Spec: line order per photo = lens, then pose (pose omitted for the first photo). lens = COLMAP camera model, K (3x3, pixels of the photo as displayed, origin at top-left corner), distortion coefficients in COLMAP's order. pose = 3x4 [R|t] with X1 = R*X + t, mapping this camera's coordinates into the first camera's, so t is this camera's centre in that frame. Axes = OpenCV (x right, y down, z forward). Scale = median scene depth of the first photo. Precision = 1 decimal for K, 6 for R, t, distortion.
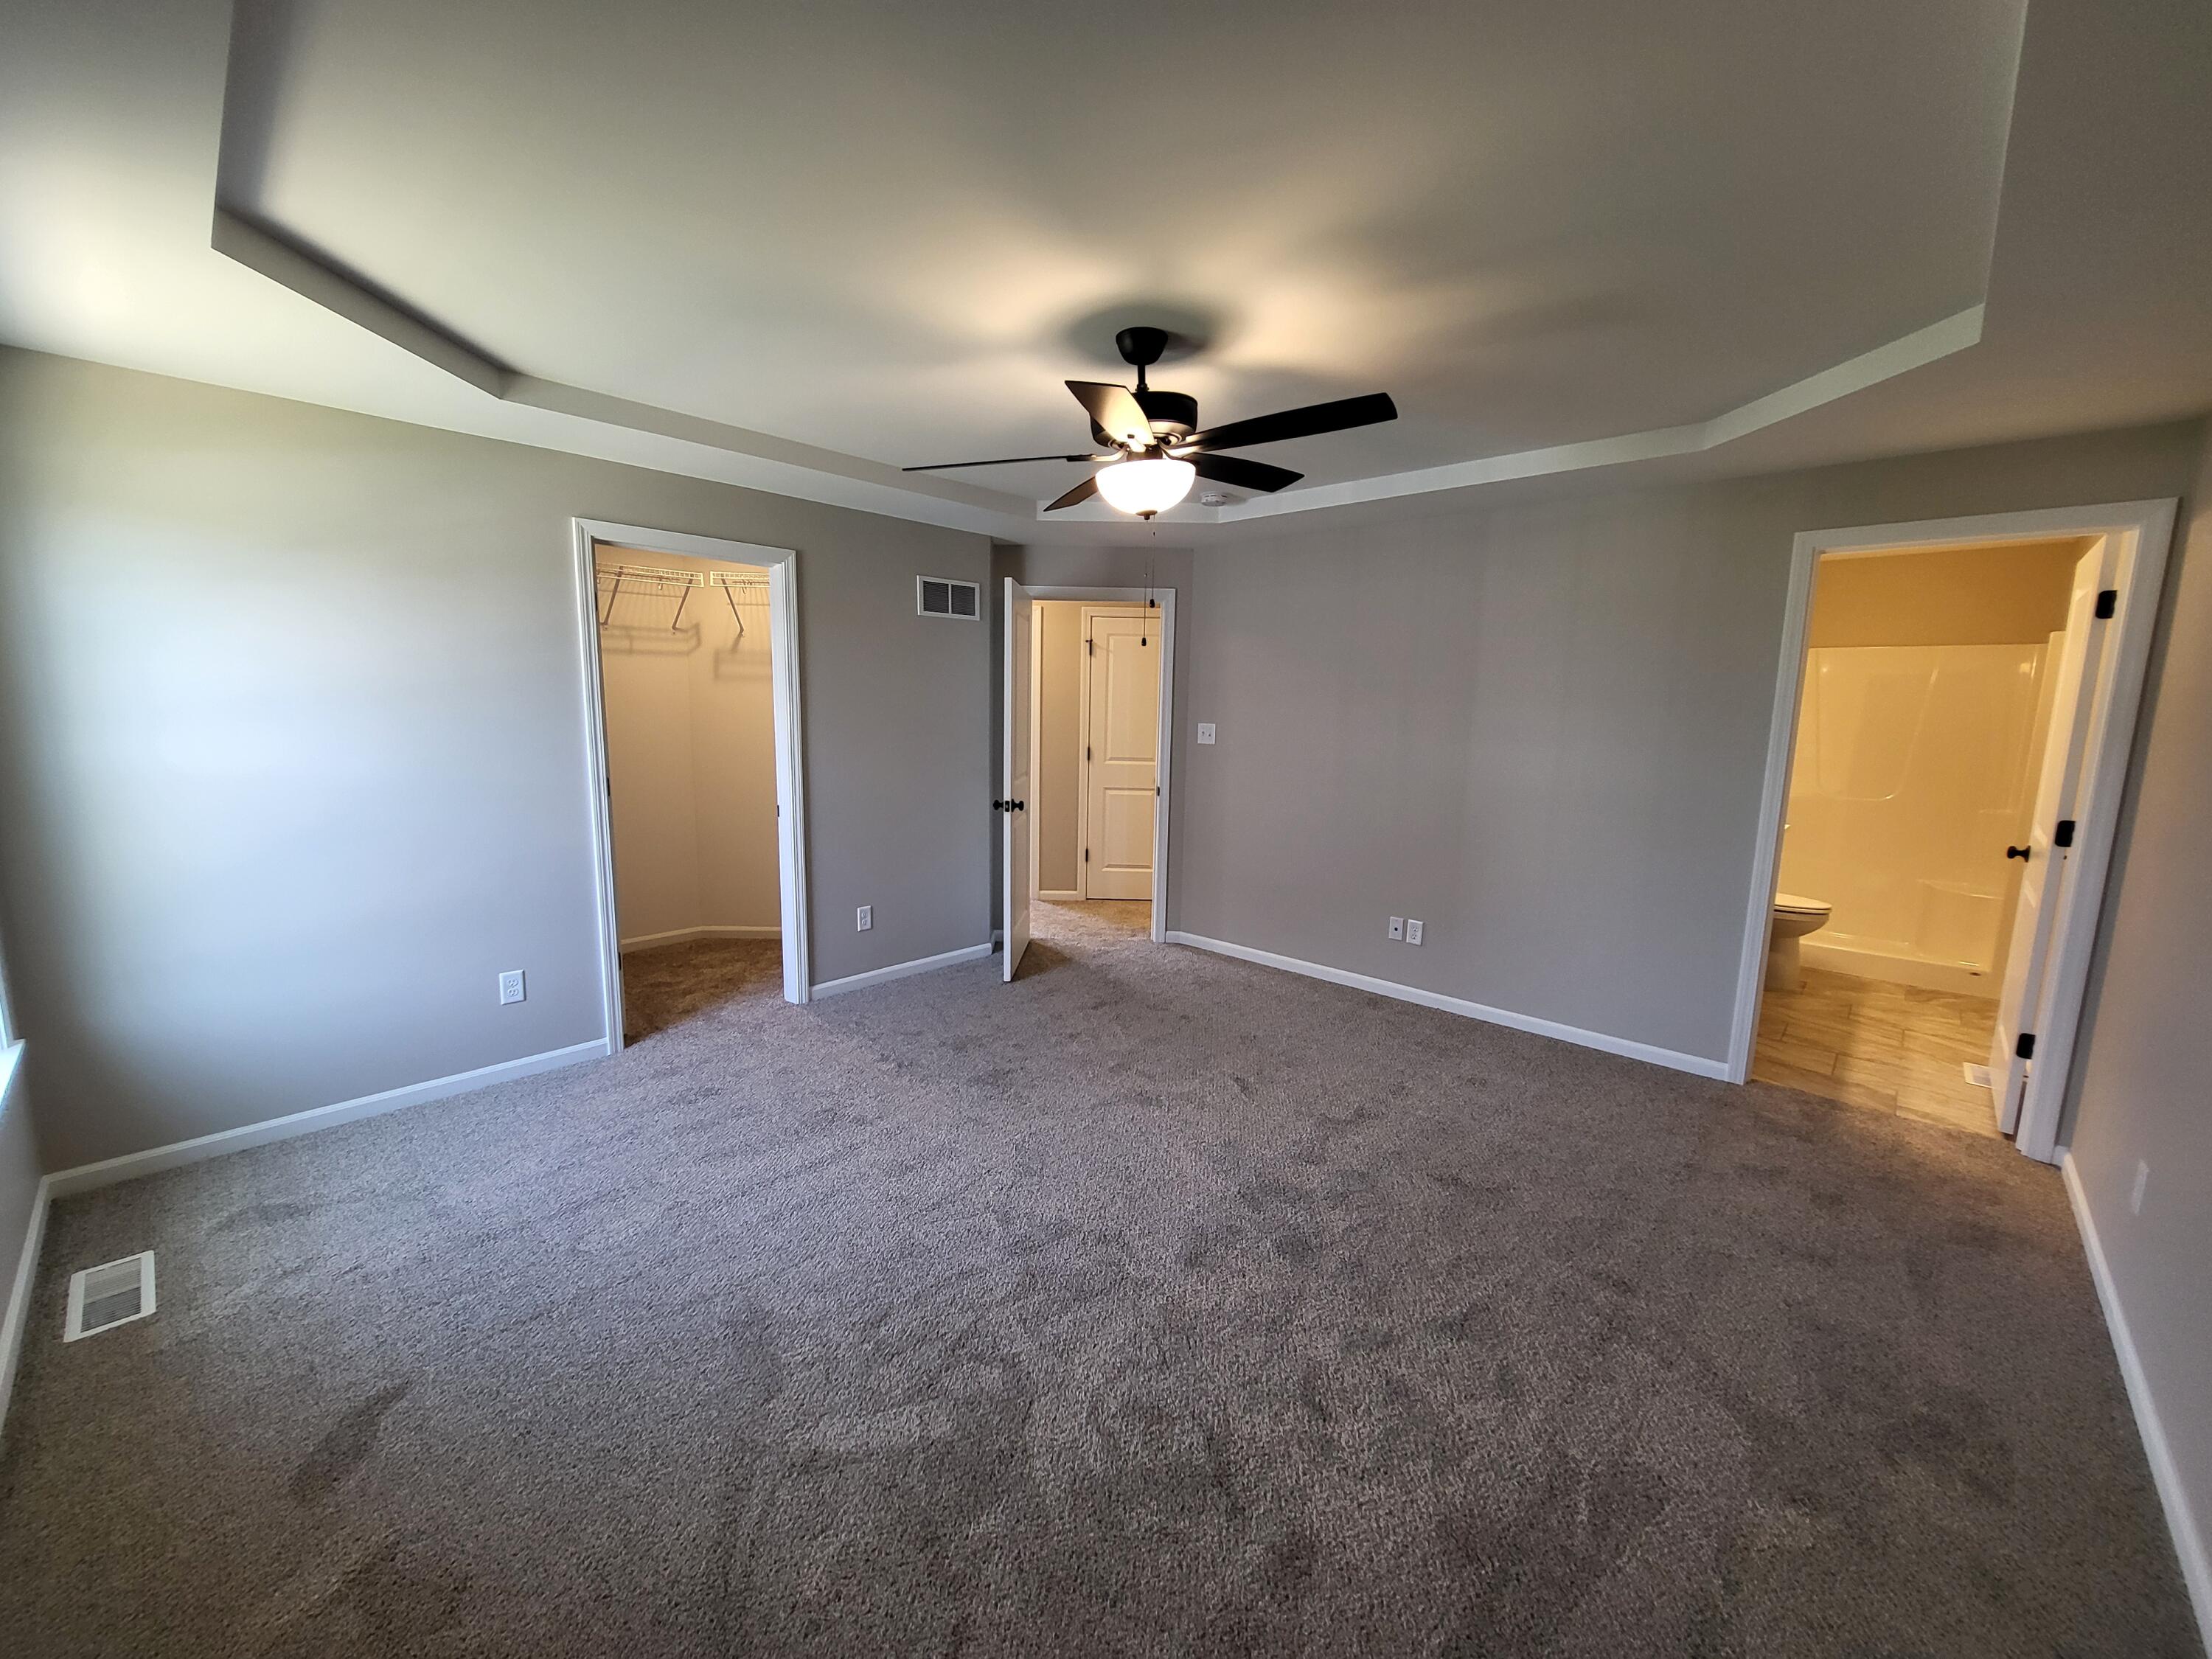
lens RADIAL K [[867.6, 0, 1090.6], [0, 867.6, 827.0], [0, 0, 1]] dist [0.003679, -0.001312]
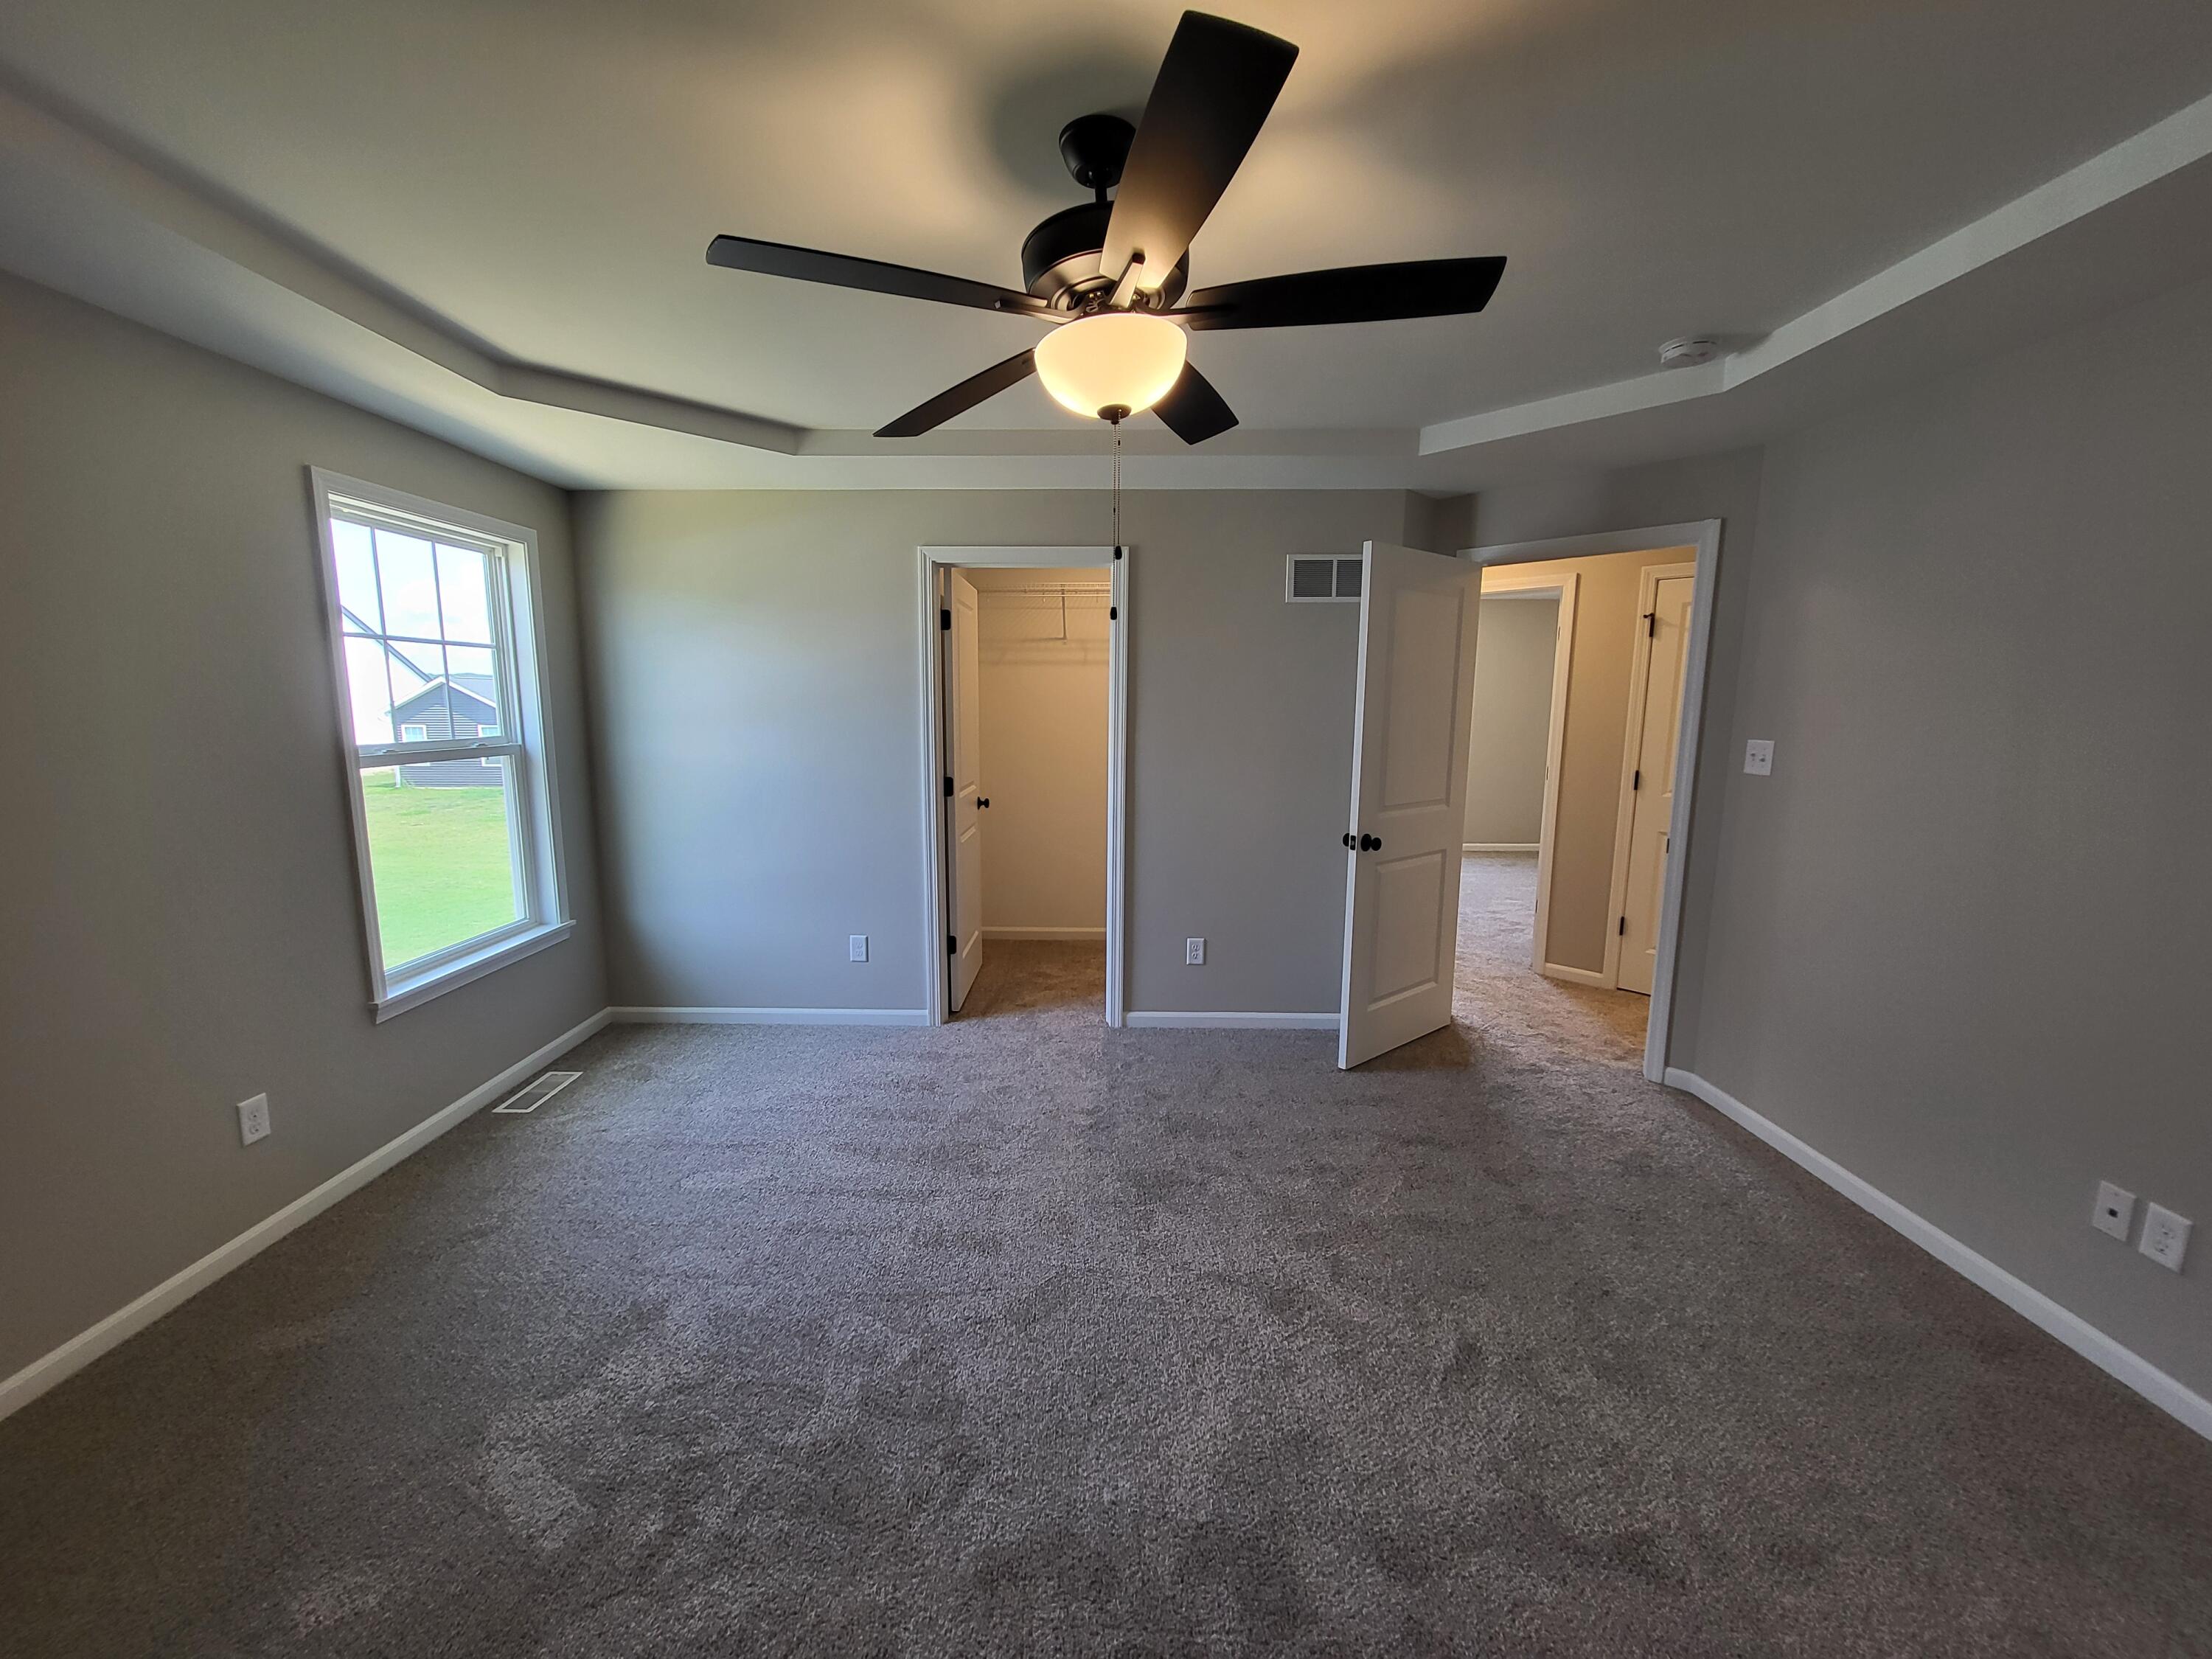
lens RADIAL K [[867.6, 0, 1094.9], [0, 867.6, 831.2], [0, 0, 1]] dist [0.003679, -0.001312]
pose [[0.674700, 0.095802, -0.731848, 0.316516], [-0.098396, 0.994365, 0.039453, -0.043040], [0.731504, 0.045392, 0.680324, 0.320775]]
